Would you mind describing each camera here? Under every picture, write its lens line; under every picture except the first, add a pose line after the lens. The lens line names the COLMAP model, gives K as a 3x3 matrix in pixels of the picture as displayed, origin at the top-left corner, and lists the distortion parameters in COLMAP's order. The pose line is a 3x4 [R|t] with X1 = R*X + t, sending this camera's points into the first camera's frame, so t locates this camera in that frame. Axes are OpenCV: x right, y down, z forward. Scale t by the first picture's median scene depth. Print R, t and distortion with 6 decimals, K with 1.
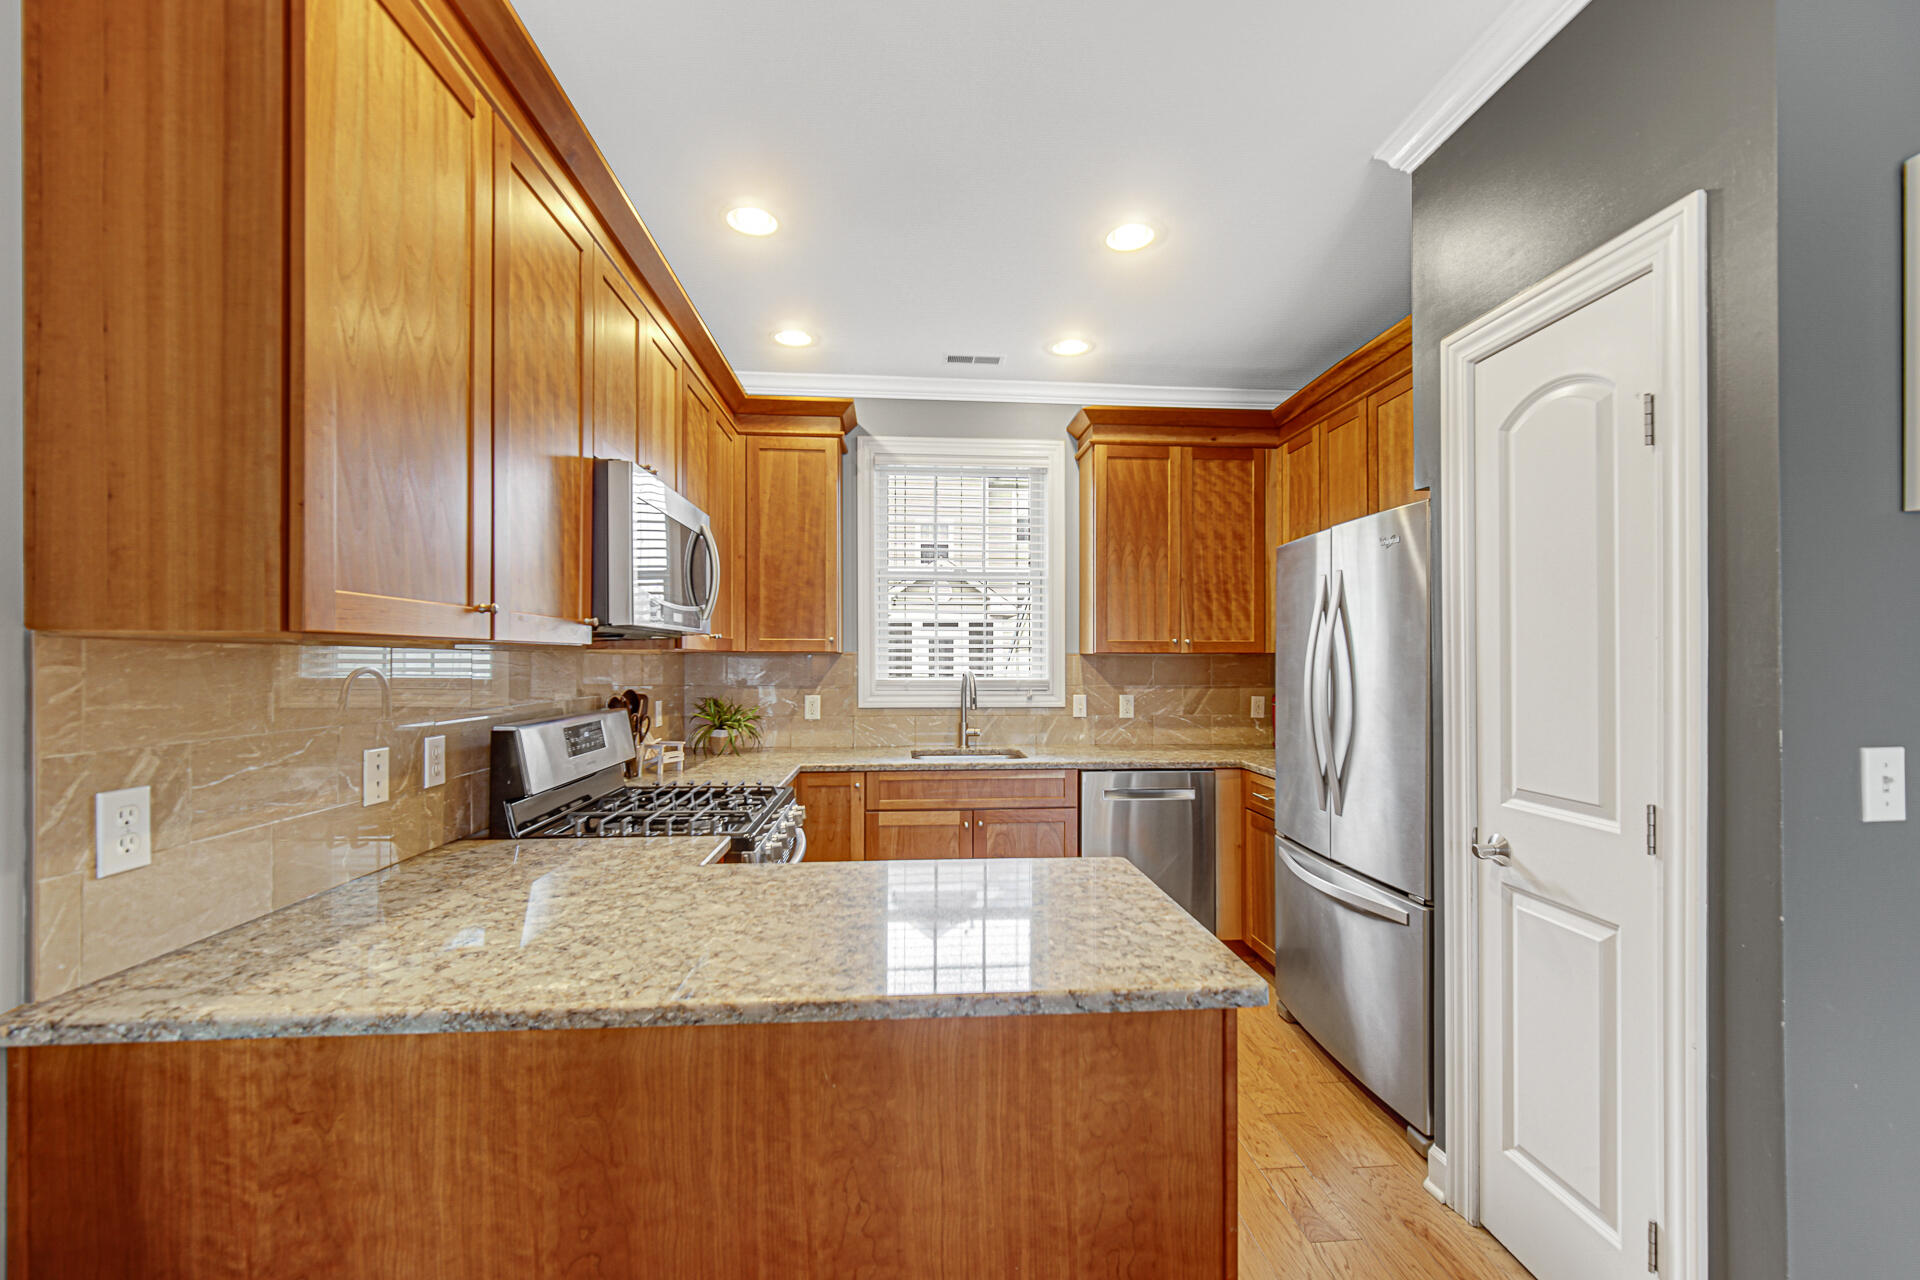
lens RADIAL K [[783.6, 0, 964.1], [0, 783.6, 657.1], [0, 0, 1]] dist [0.001042, 0.000258]
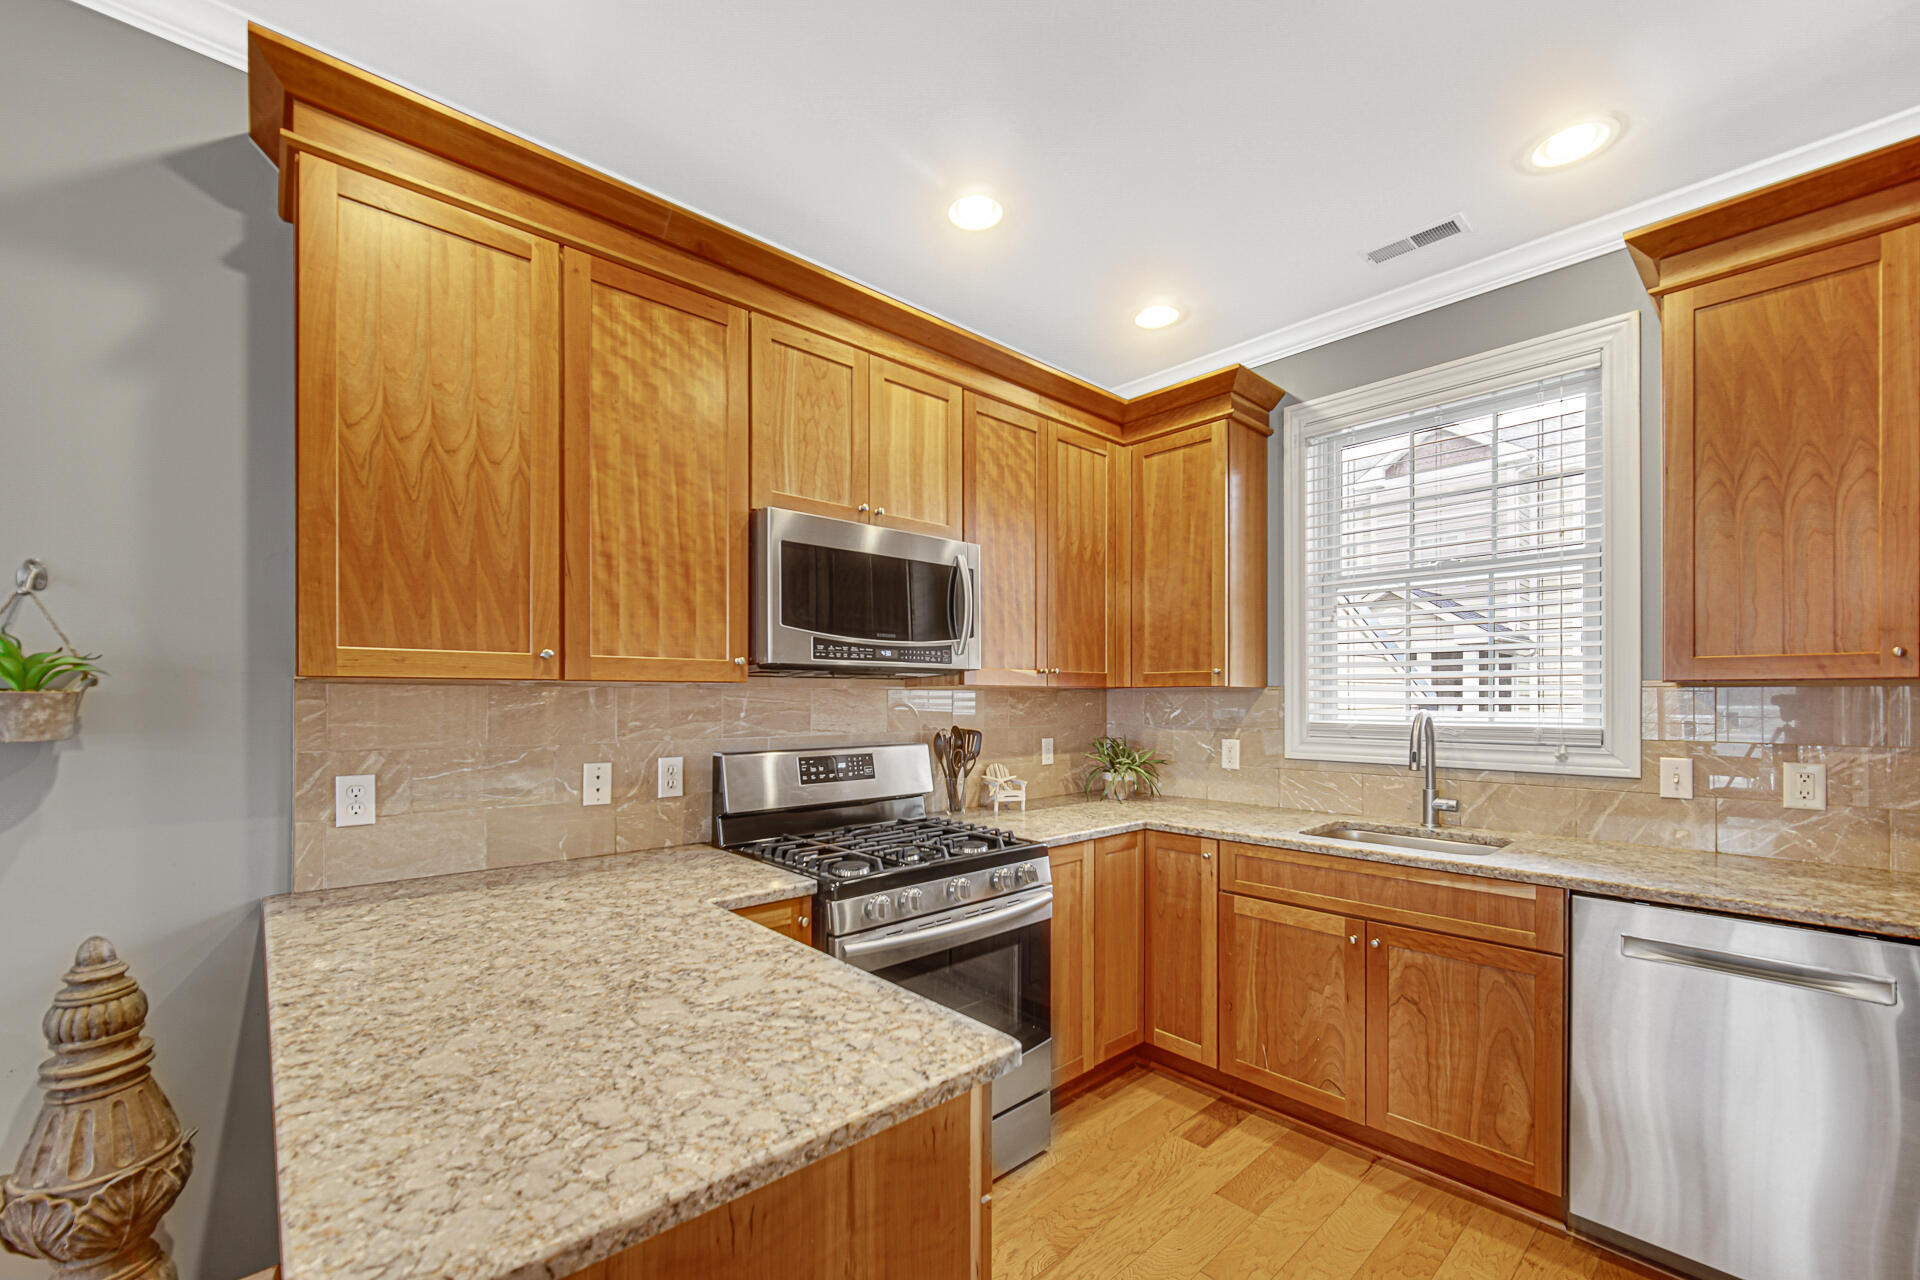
lens RADIAL K [[778.3, 0, 965.1], [0, 778.3, 698.6], [0, 0, 1]] dist [0.000827, 0.000294]
pose [[0.620083, -0.001430, -0.784535, 0.294165], [0.004719, 0.999987, 0.001907, 0.003286], [0.784522, -0.004885, 0.620082, 0.293445]]
